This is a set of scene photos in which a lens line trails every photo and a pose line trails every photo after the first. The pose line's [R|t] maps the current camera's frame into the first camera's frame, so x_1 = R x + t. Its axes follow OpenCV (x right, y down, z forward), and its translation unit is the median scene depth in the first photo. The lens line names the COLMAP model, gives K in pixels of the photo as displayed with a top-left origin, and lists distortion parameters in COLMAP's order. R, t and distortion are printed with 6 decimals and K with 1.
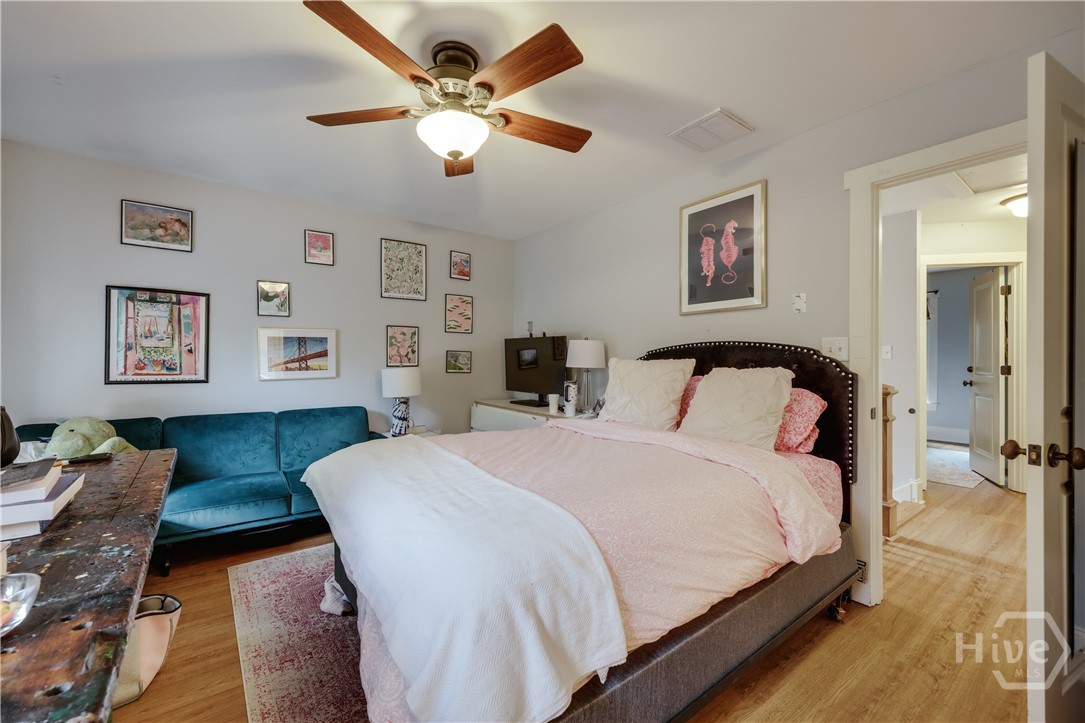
lens RADIAL K [[447.0, 0, 542.9], [0, 447.0, 360.7], [0, 0, 1]] dist [-0.000674, 0.000154]
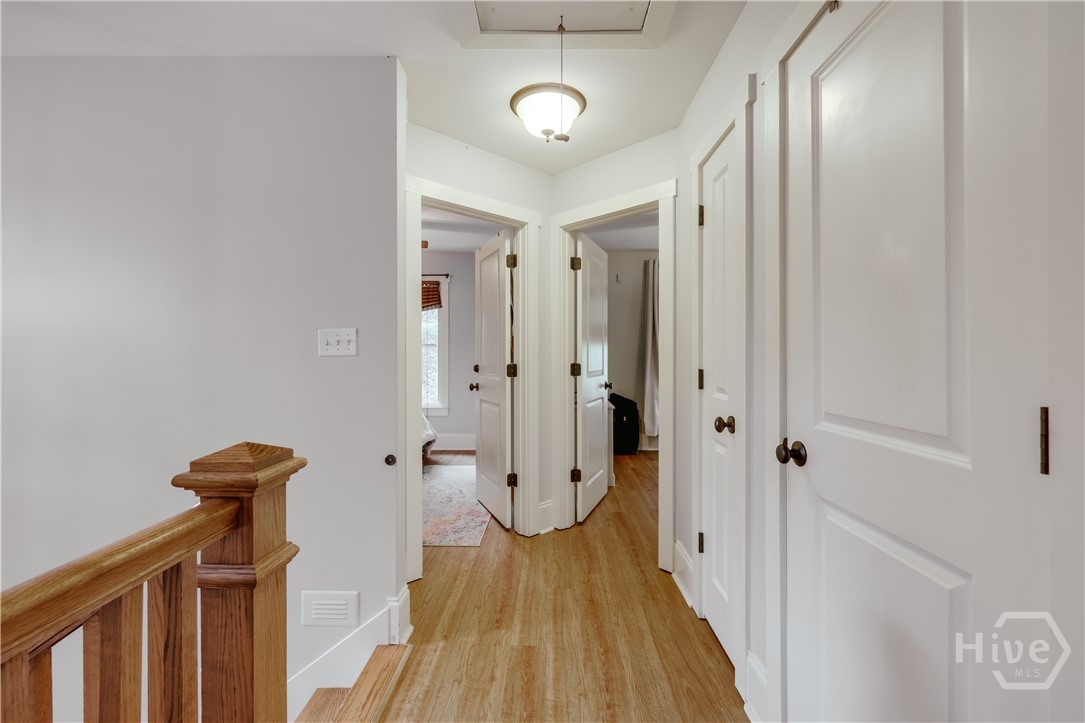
lens RADIAL K [[447.0, 0, 545.1], [0, 447.0, 355.7], [0, 0, 1]] dist [-0.000674, 0.000154]
pose [[0.610577, -0.002350, 0.791953, 0.334854], [0.003134, 0.999995, 0.000552, -0.002145], [-0.791951, 0.002145, 0.610581, 0.348534]]
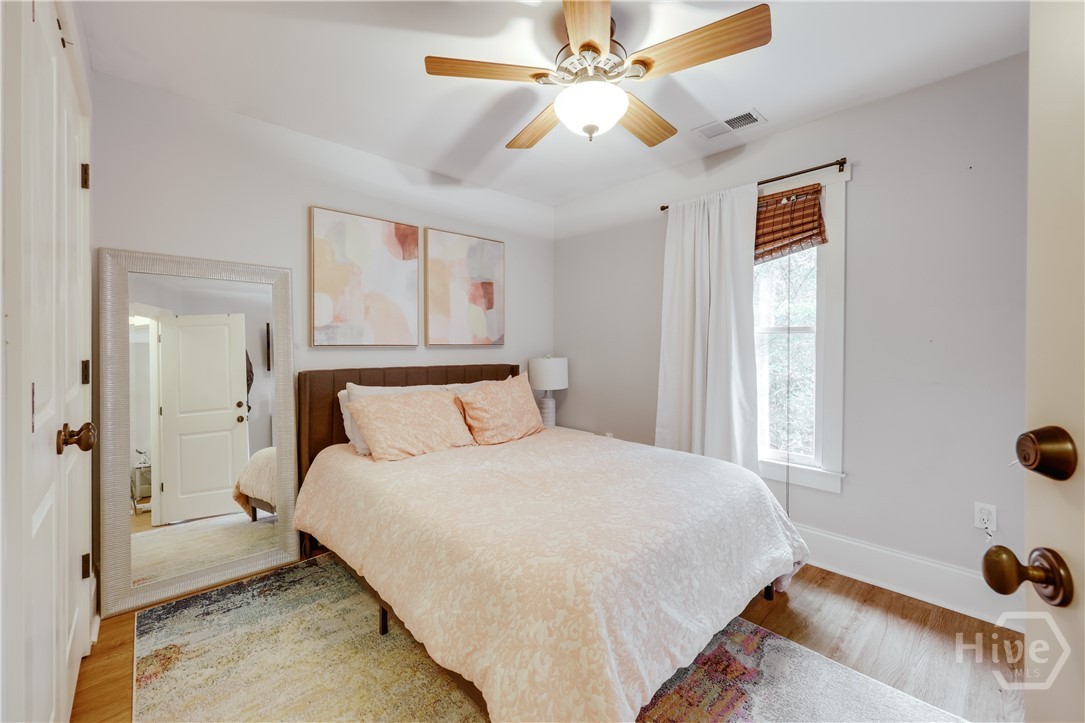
lens RADIAL K [[447.0, 0, 546.8], [0, 447.0, 352.6], [0, 0, 1]] dist [-0.000674, 0.000154]
pose [[0.994220, 0.003185, 0.107313, 0.790462], [-0.003555, 0.999988, 0.003263, -0.004547], [-0.107301, -0.003626, 0.994220, 0.879851]]
